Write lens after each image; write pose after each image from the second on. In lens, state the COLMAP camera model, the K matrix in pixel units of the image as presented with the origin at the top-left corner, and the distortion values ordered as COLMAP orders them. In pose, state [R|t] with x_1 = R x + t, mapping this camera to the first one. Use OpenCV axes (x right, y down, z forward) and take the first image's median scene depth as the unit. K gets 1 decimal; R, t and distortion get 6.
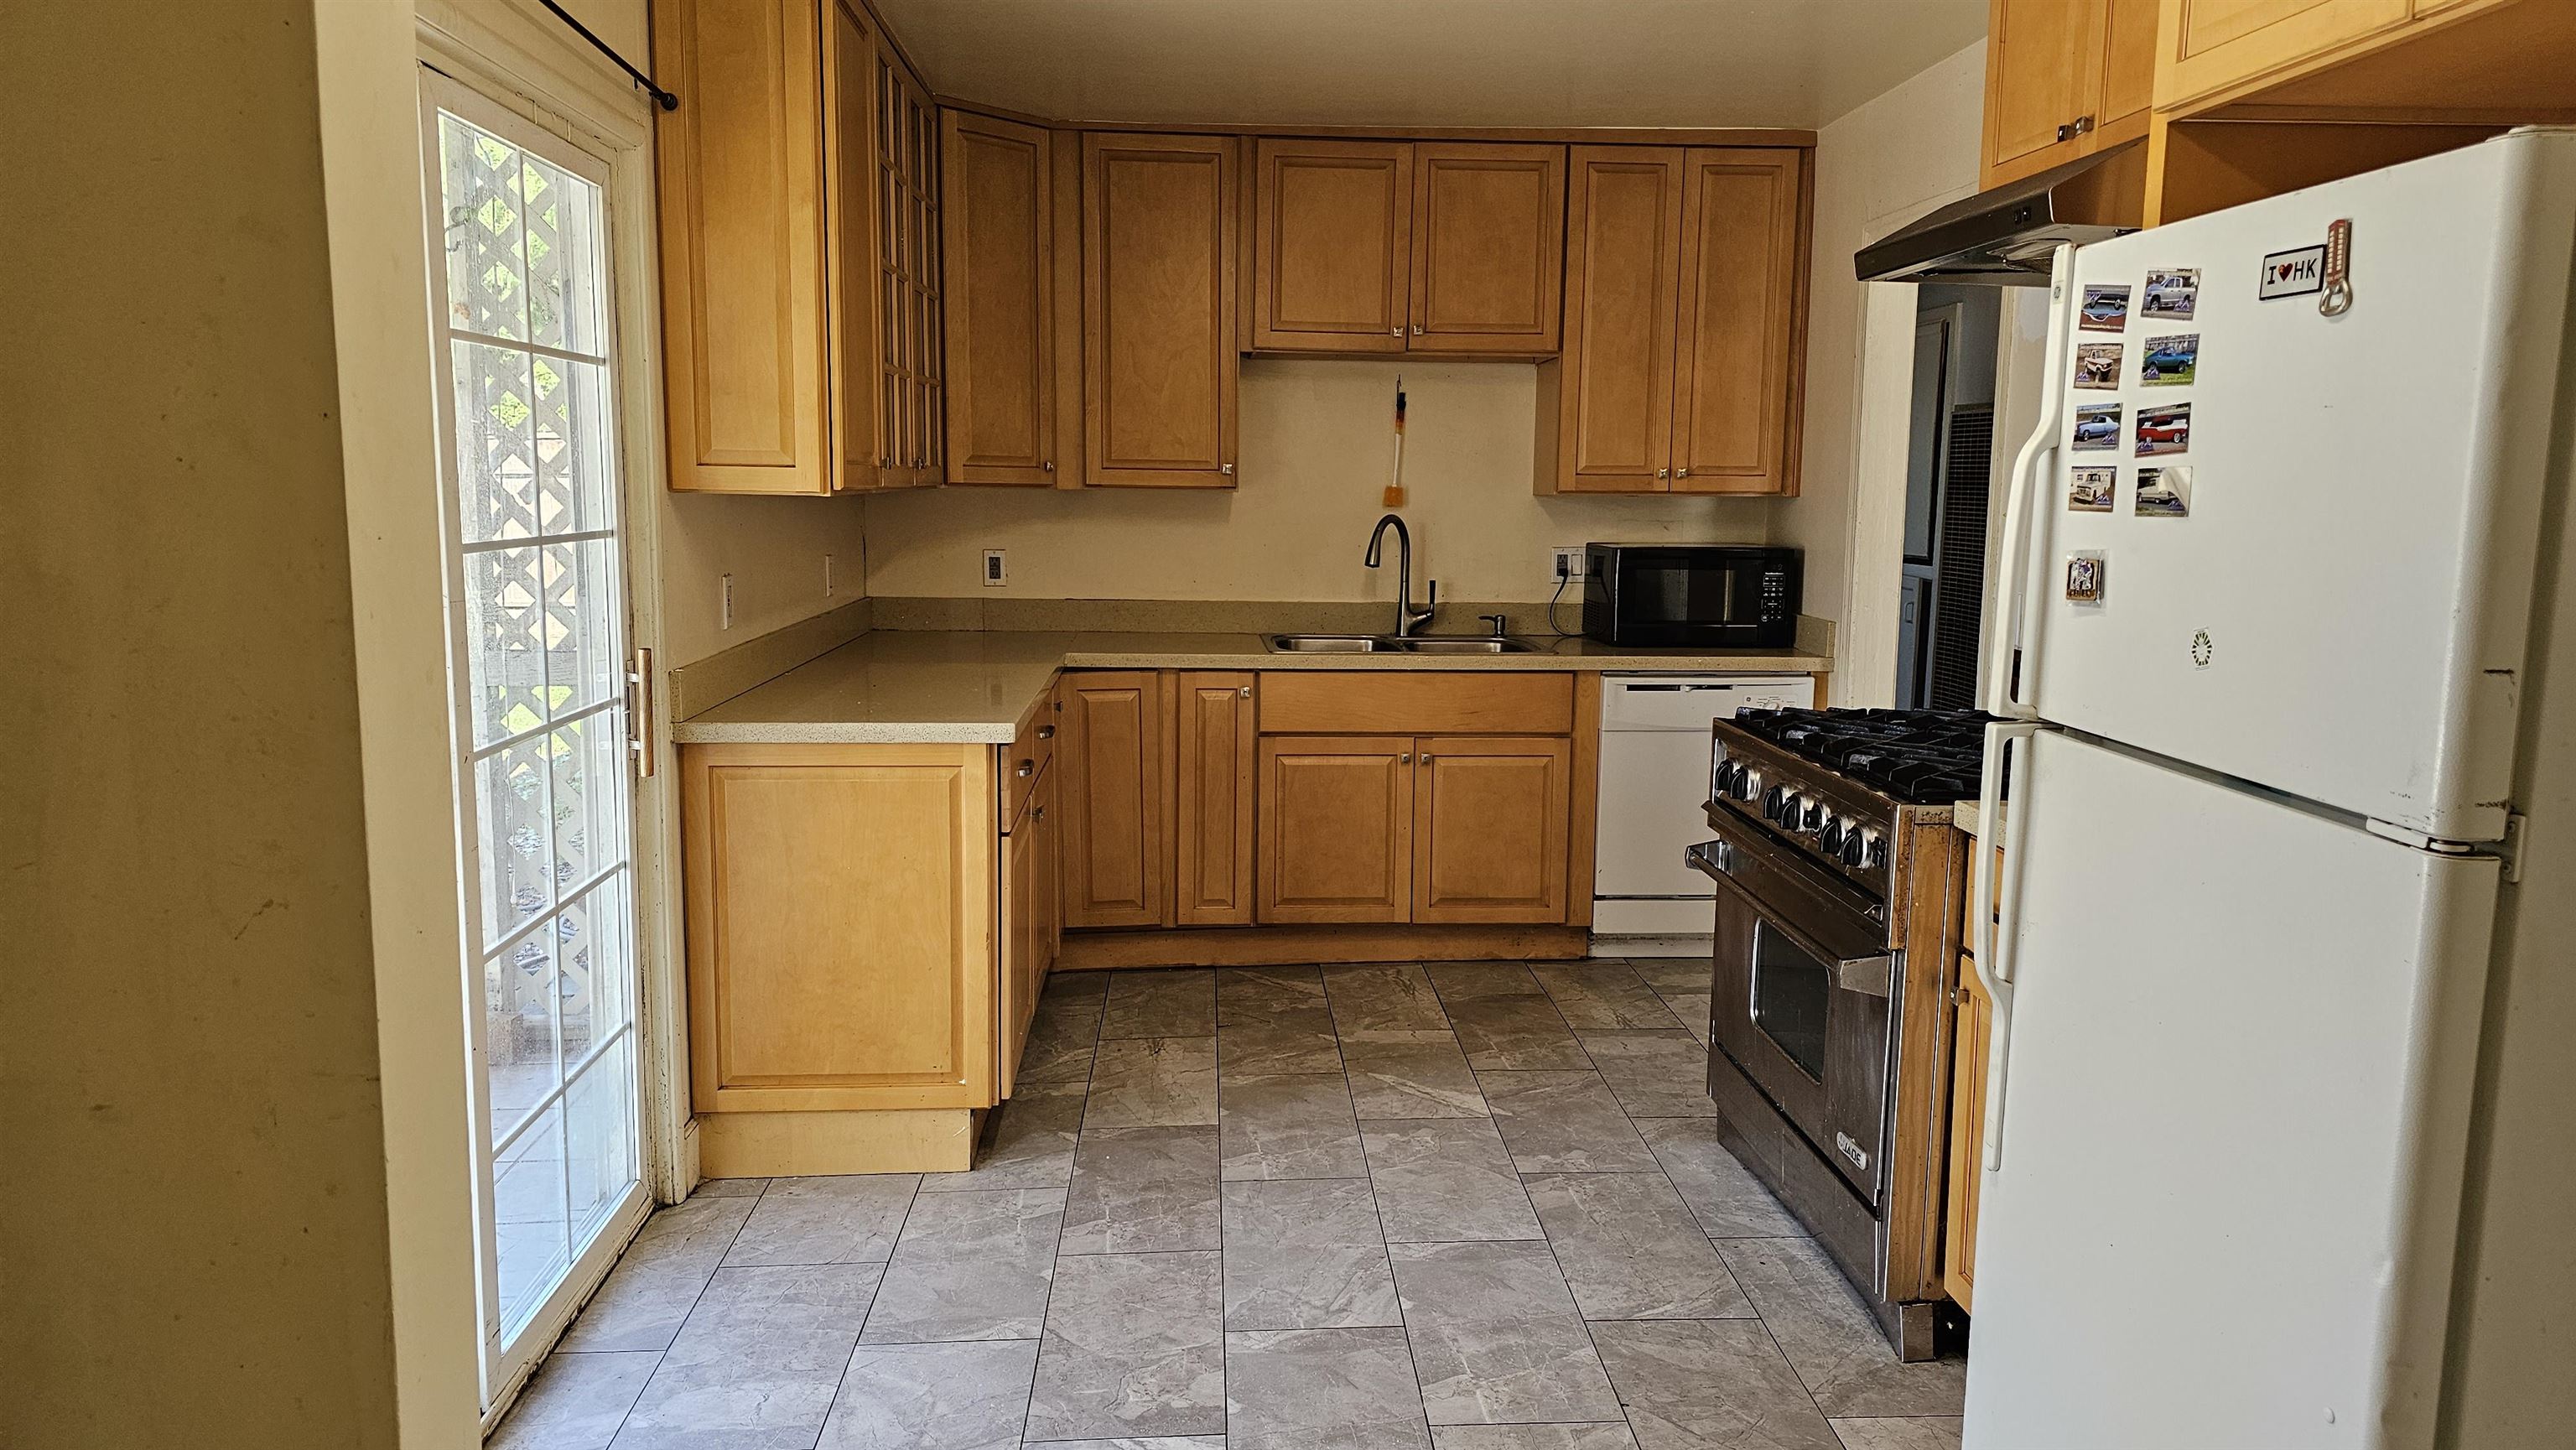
lens RADIAL K [[1734.2, 0, 1294.5], [0, 1734.2, 721.9], [0, 0, 1]] dist [0.003619, 0.000571]
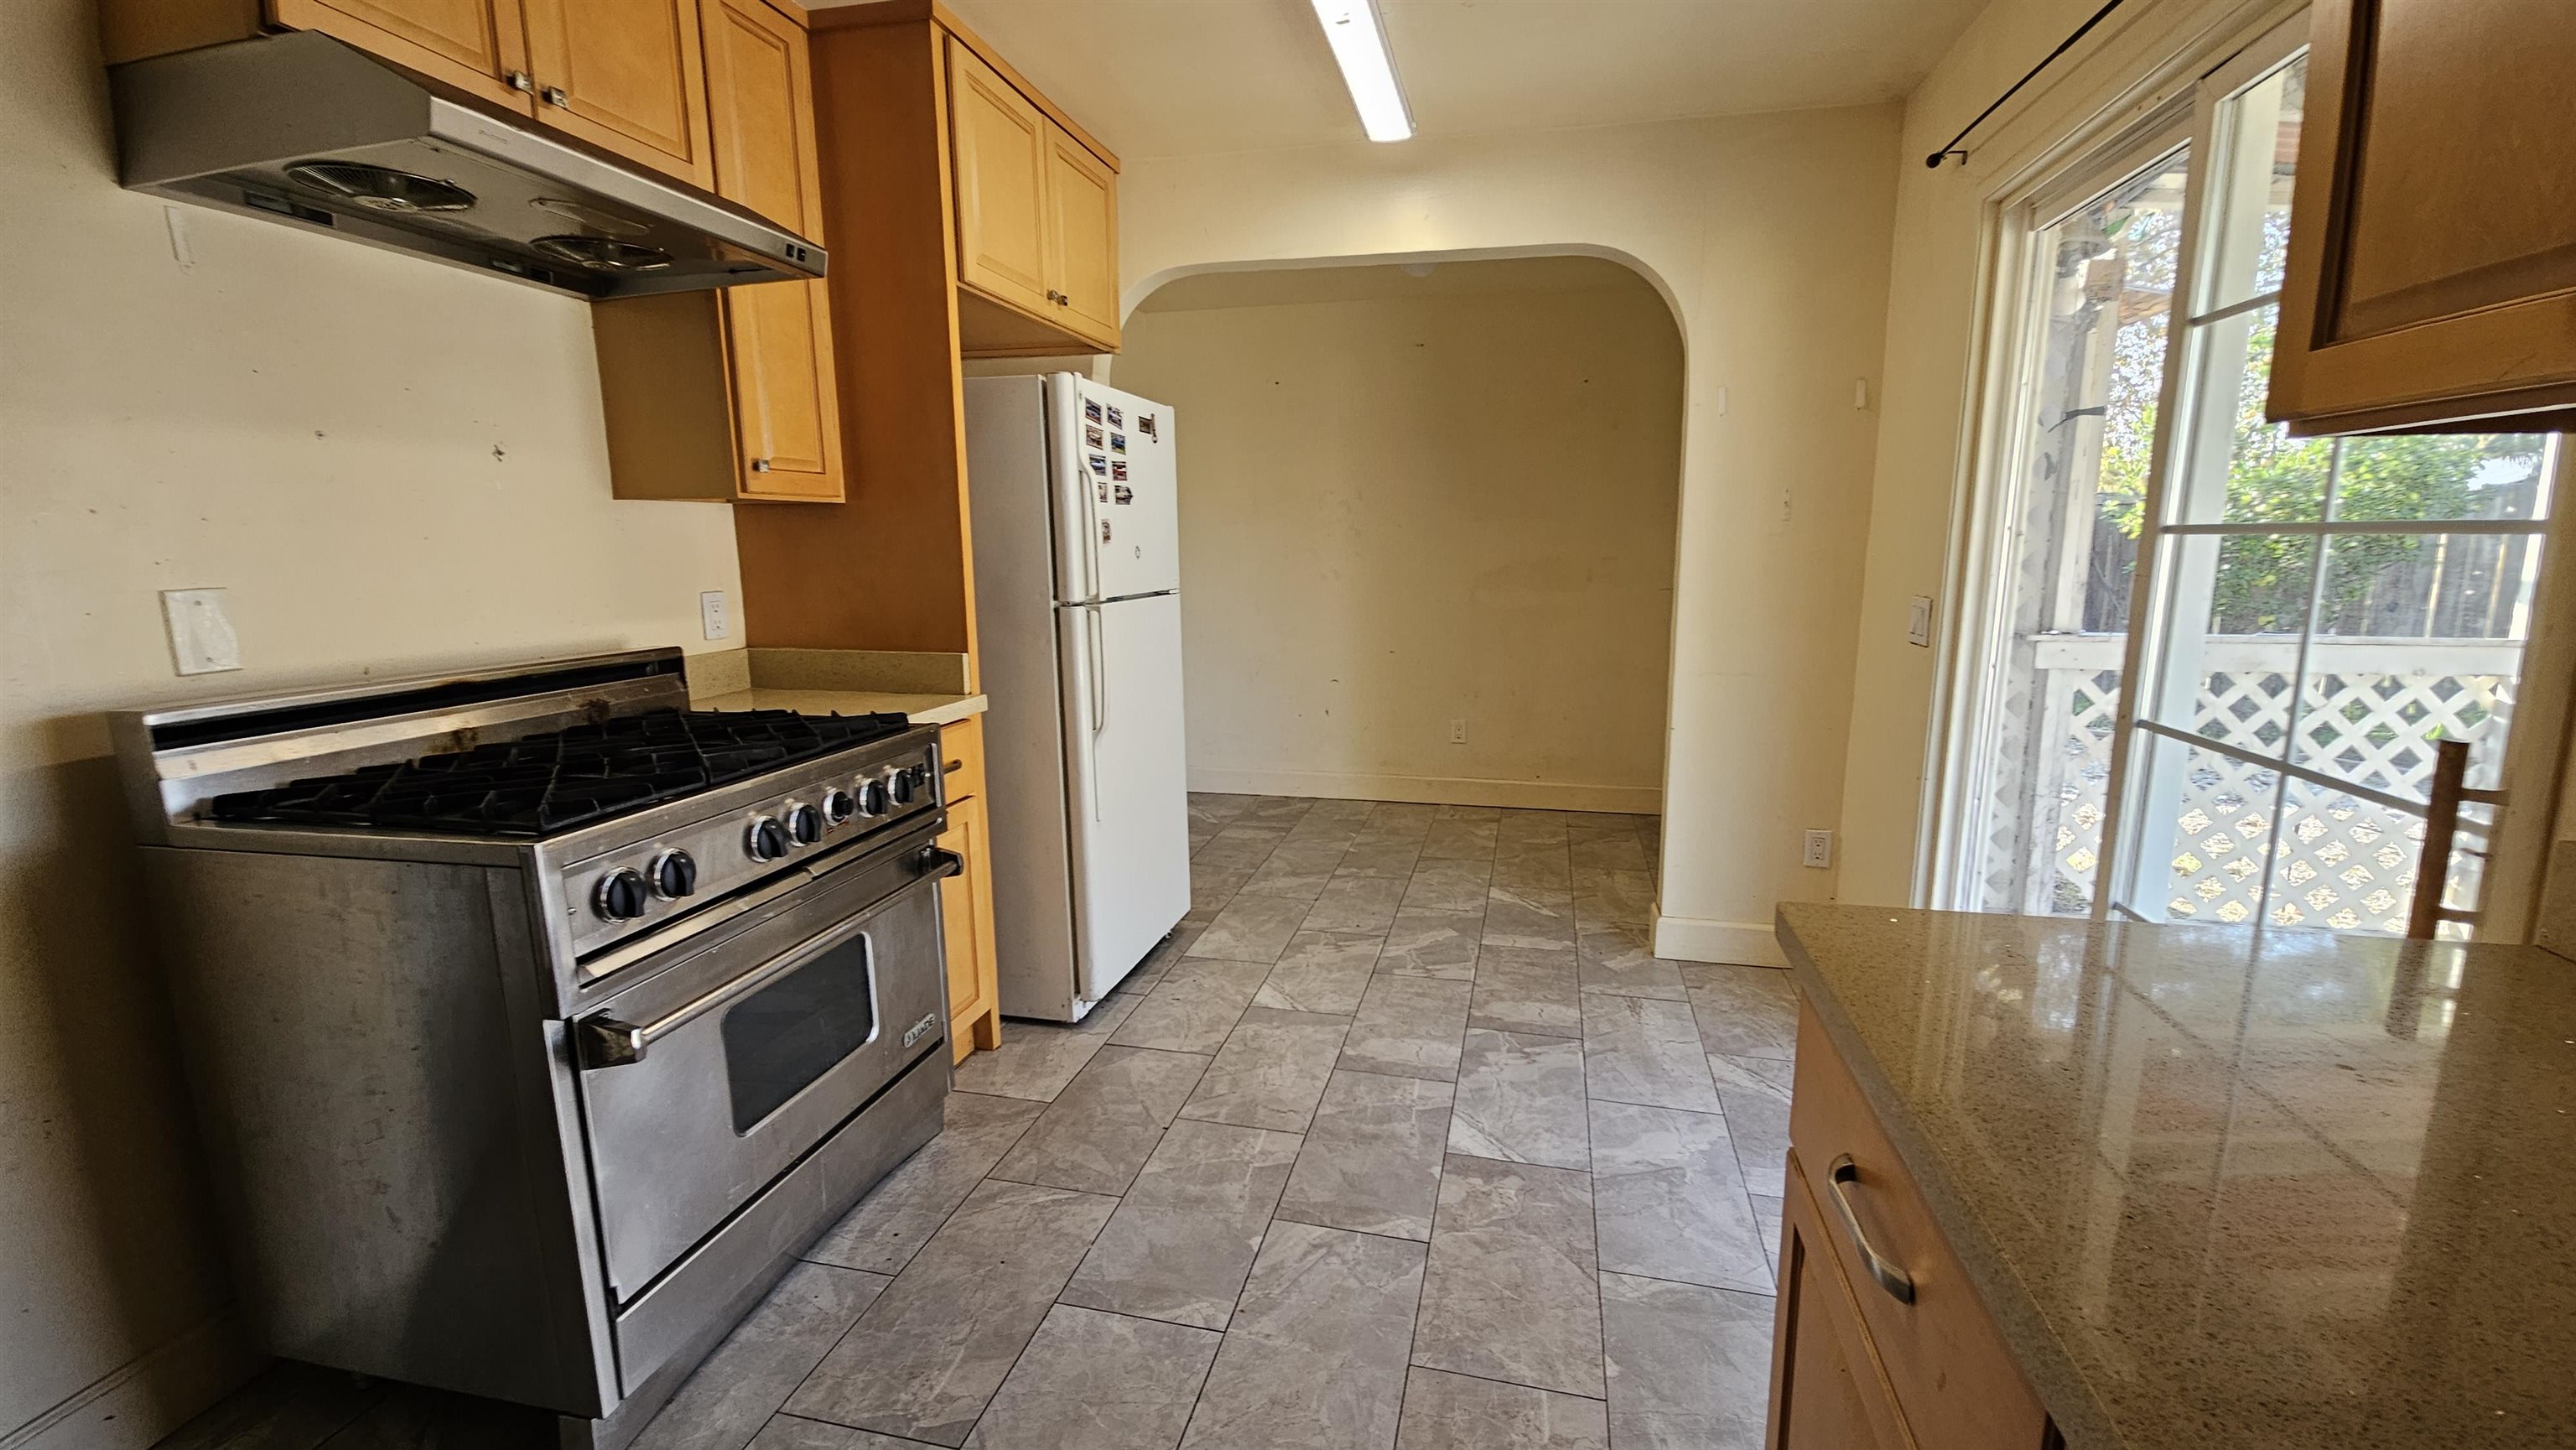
lens RADIAL K [[1051.9, 0, 1300.6], [0, 1051.9, 724.0], [0, 0, 1]] dist [-0.001453, -0.000021]
pose [[-0.960839, -0.052205, 0.272146, -0.137964], [0.036767, 0.949394, 0.311928, -0.193815], [-0.274658, 0.309719, -0.910295, 1.659969]]
